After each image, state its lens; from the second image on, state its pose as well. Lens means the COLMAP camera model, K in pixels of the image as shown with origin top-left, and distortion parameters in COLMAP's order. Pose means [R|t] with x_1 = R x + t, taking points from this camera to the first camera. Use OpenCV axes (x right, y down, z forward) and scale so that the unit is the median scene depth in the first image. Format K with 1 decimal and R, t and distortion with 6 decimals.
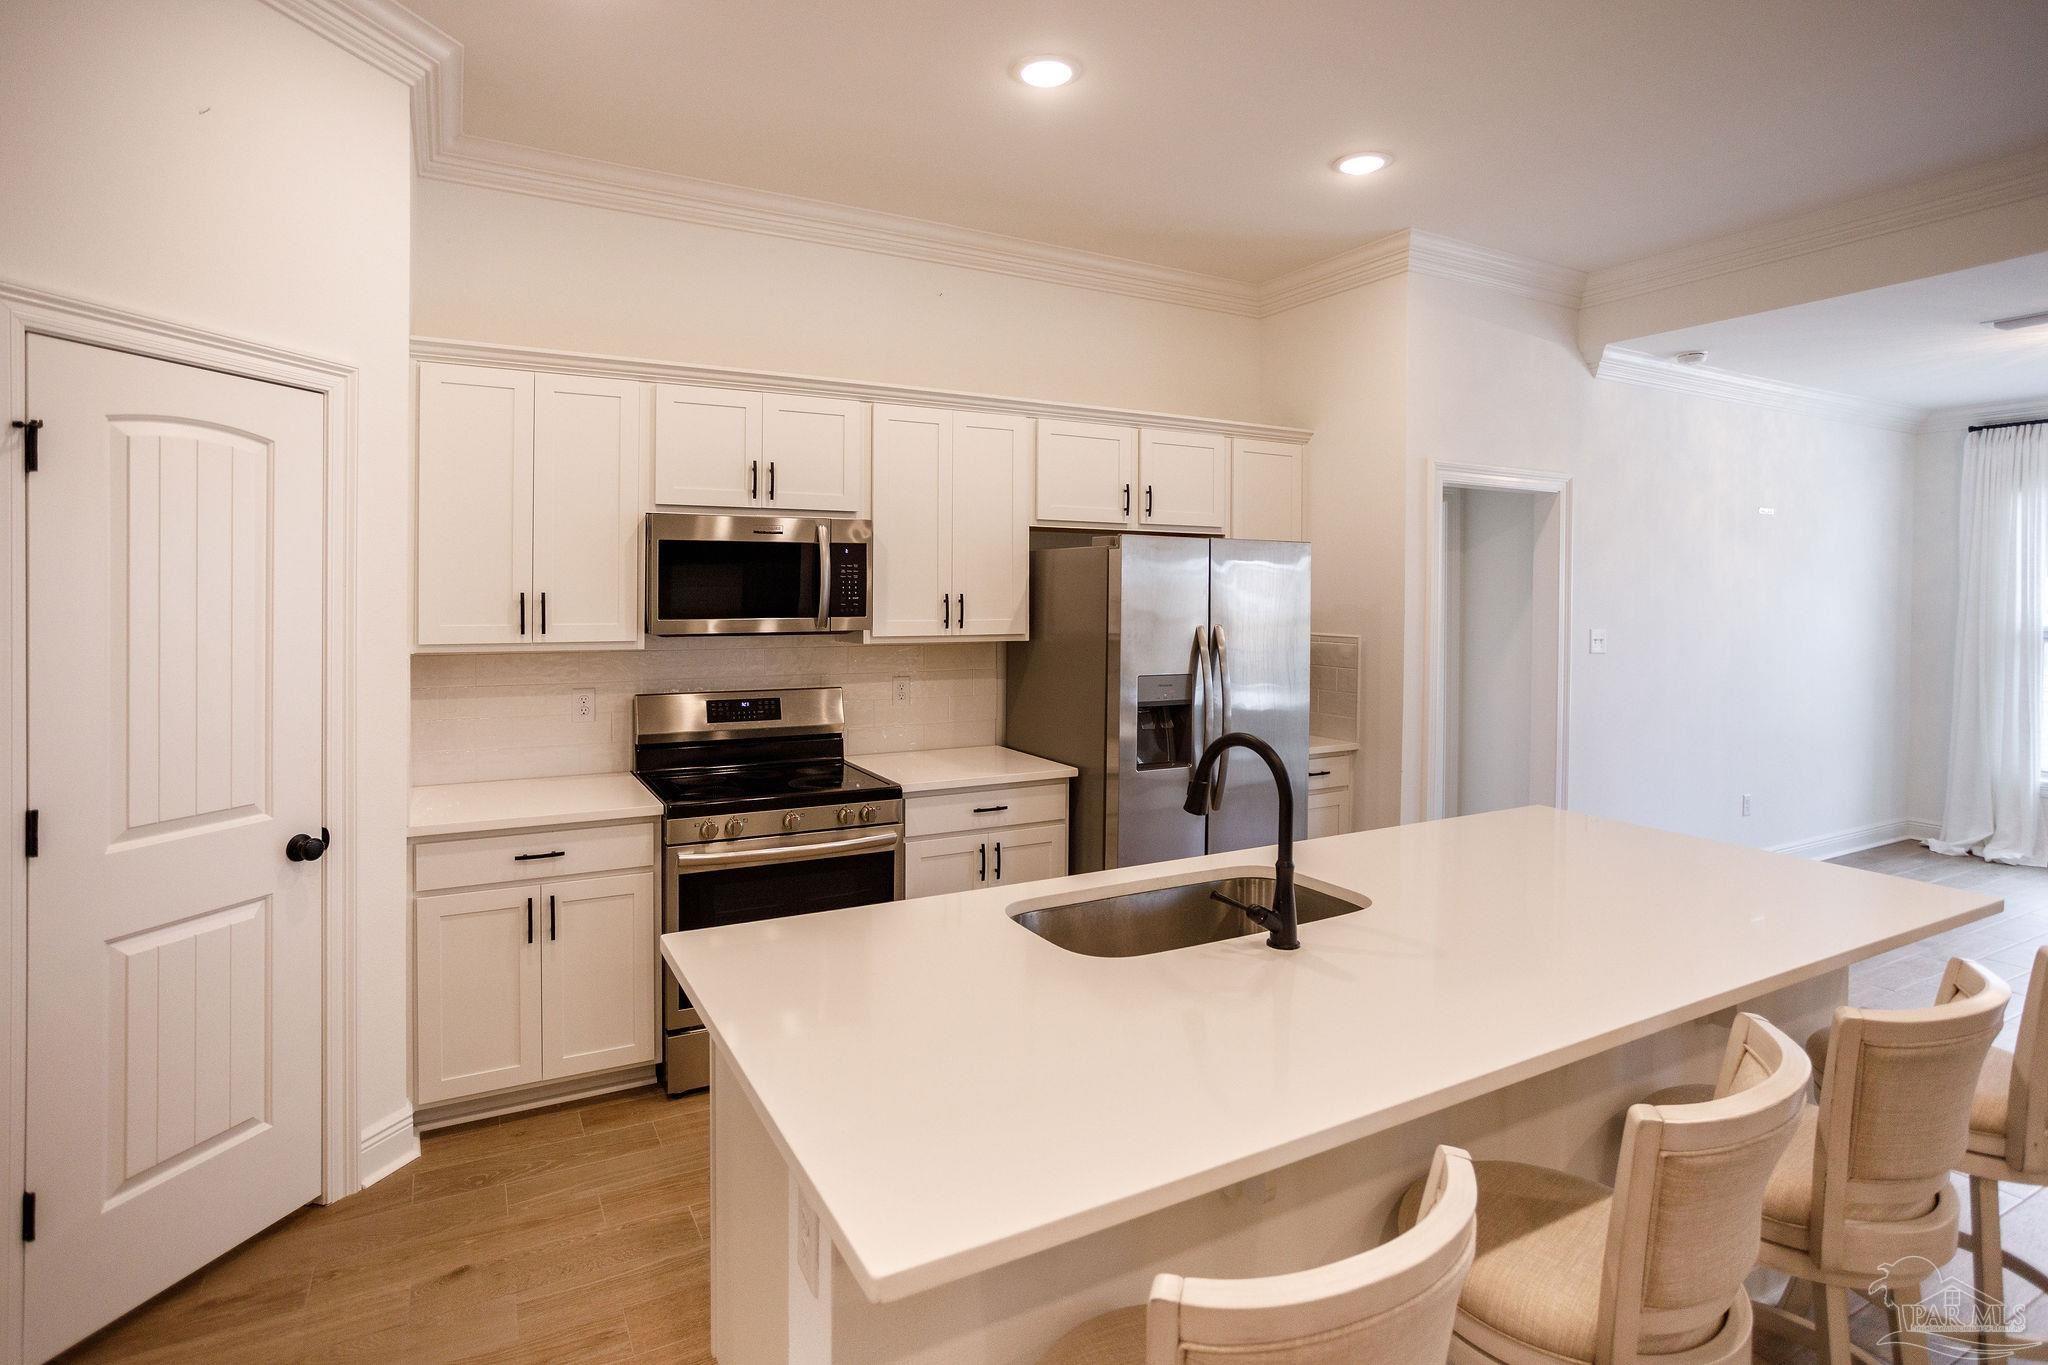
lens RADIAL K [[994.5, 0, 981.1], [0, 994.5, 607.9], [0, 0, 1]] dist [-0.039603, 0.016063]
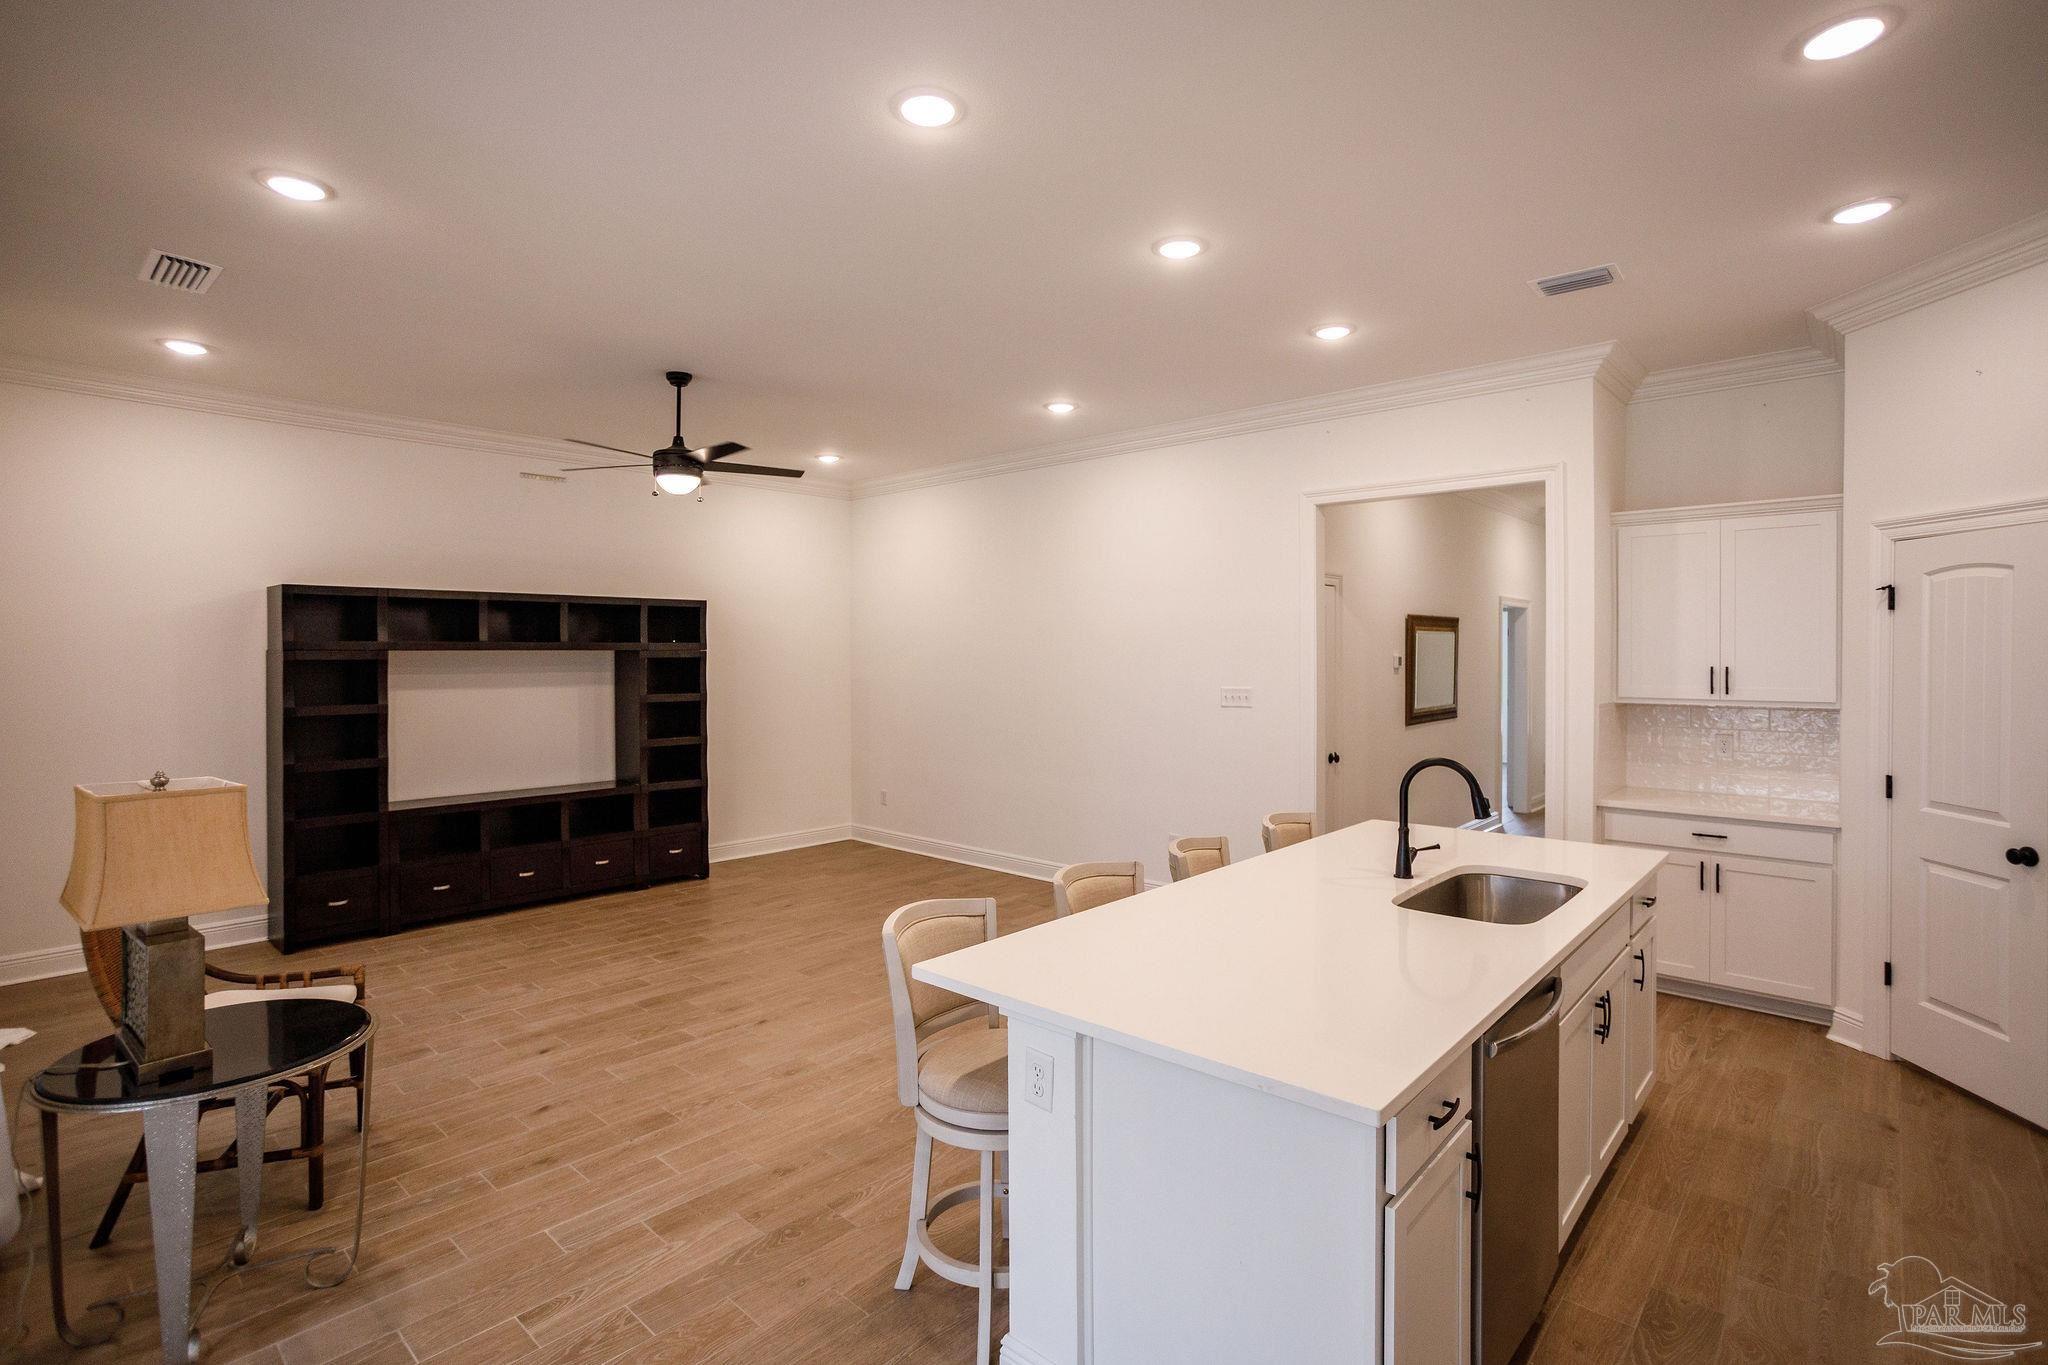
lens RADIAL K [[994.5, 0, 1004.9], [0, 994.5, 658.3], [0, 0, 1]] dist [-0.039603, 0.016063]
pose [[-0.937034, -0.000295, -0.349238, 0.773689], [-0.006270, 0.999853, 0.015977, -0.030791], [0.349182, 0.017161, -0.936898, 1.189215]]
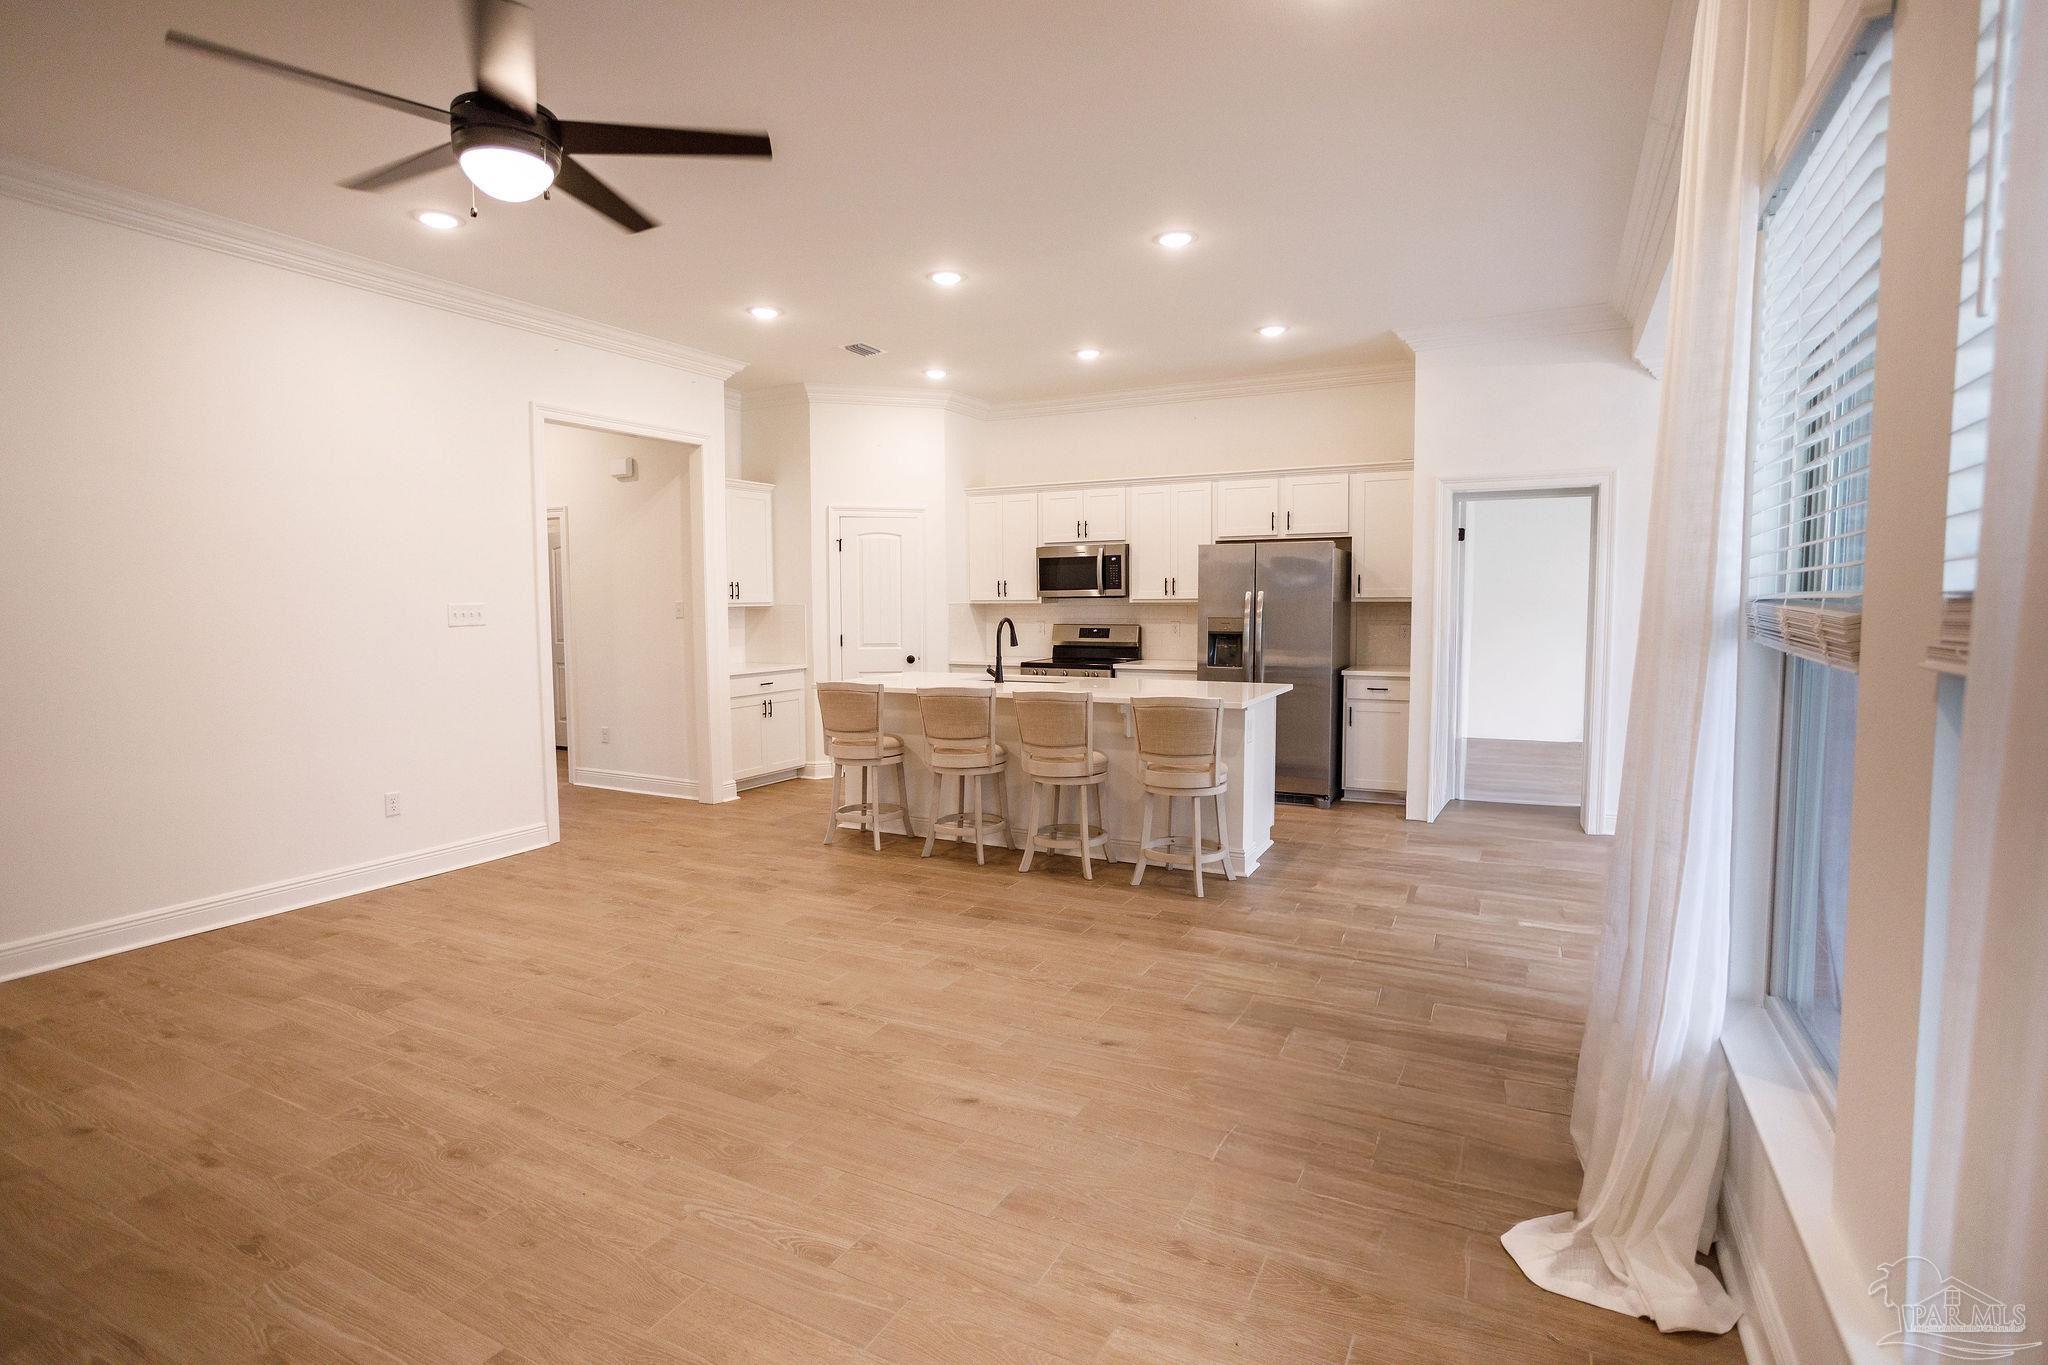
lens RADIAL K [[994.5, 0, 1042.0], [0, 994.5, 670.8], [0, 0, 1]] dist [-0.039603, 0.016063]
pose [[0.596801, 0.050824, -0.800778, 1.507654], [-0.000702, 0.998025, 0.062819, 0.050202], [0.802389, -0.036928, 0.595658, -0.422240]]
